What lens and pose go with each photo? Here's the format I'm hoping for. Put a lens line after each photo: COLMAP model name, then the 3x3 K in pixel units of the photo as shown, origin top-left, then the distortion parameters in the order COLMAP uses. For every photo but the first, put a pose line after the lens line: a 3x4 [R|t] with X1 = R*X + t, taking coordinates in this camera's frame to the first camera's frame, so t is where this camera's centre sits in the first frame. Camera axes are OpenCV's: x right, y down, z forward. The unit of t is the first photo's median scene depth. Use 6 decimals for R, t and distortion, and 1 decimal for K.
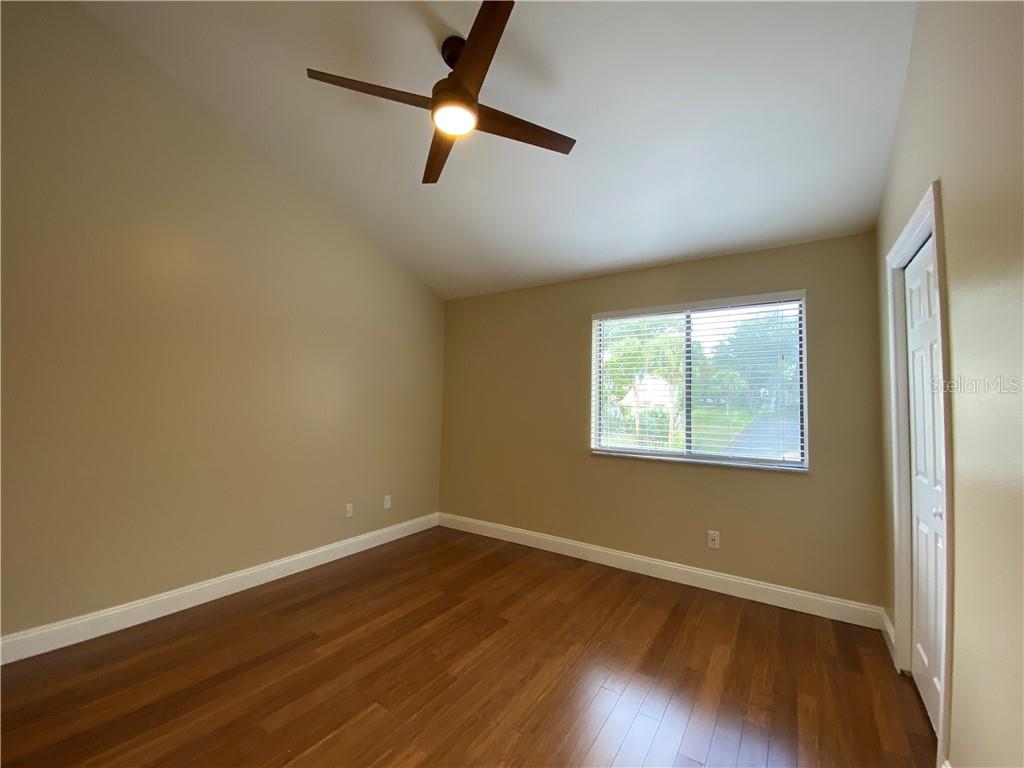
lens RADIAL K [[417.2, 0, 495.8], [0, 417.2, 382.3], [0, 0, 1]] dist [-0.000104, -0.013720]
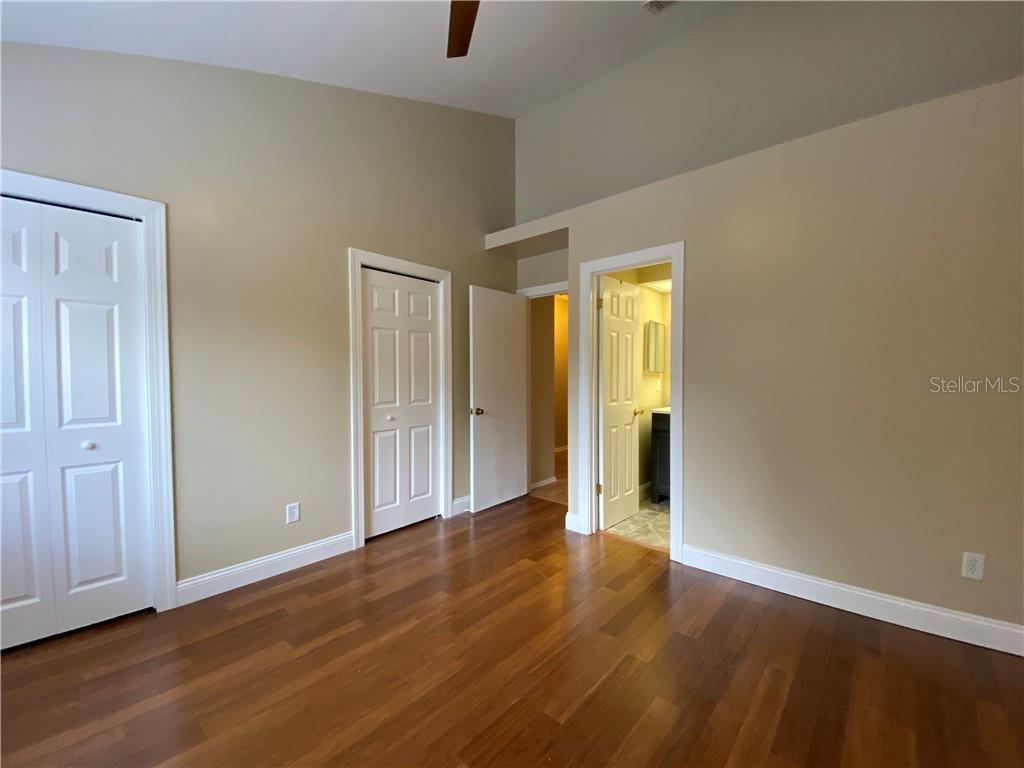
lens RADIAL K [[414.7, 0, 512.0], [0, 414.7, 384.0], [0, 0, 1]] dist [0.000642, -0.012942]
pose [[-0.993950, -0.017358, 0.108452, -0.162814], [-0.019080, 0.999708, -0.014857, 0.071579], [-0.108163, -0.016836, -0.993991, 1.115714]]
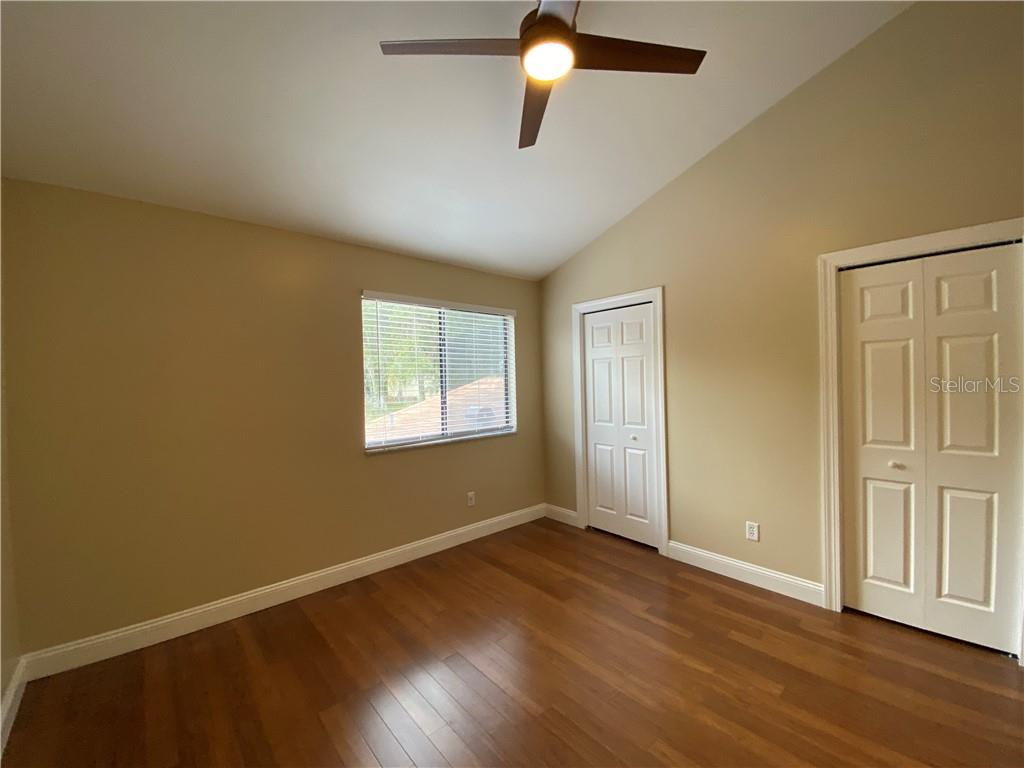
lens RADIAL K [[414.7, 0, 512.0], [0, 414.7, 384.0], [0, 0, 1]] dist [0.000642, -0.012942]
pose [[0.237080, -0.026820, 0.971120, -0.633115], [-0.021861, 0.999218, 0.032933, -0.008579], [-0.971244, -0.029037, 0.236308, 0.600535]]
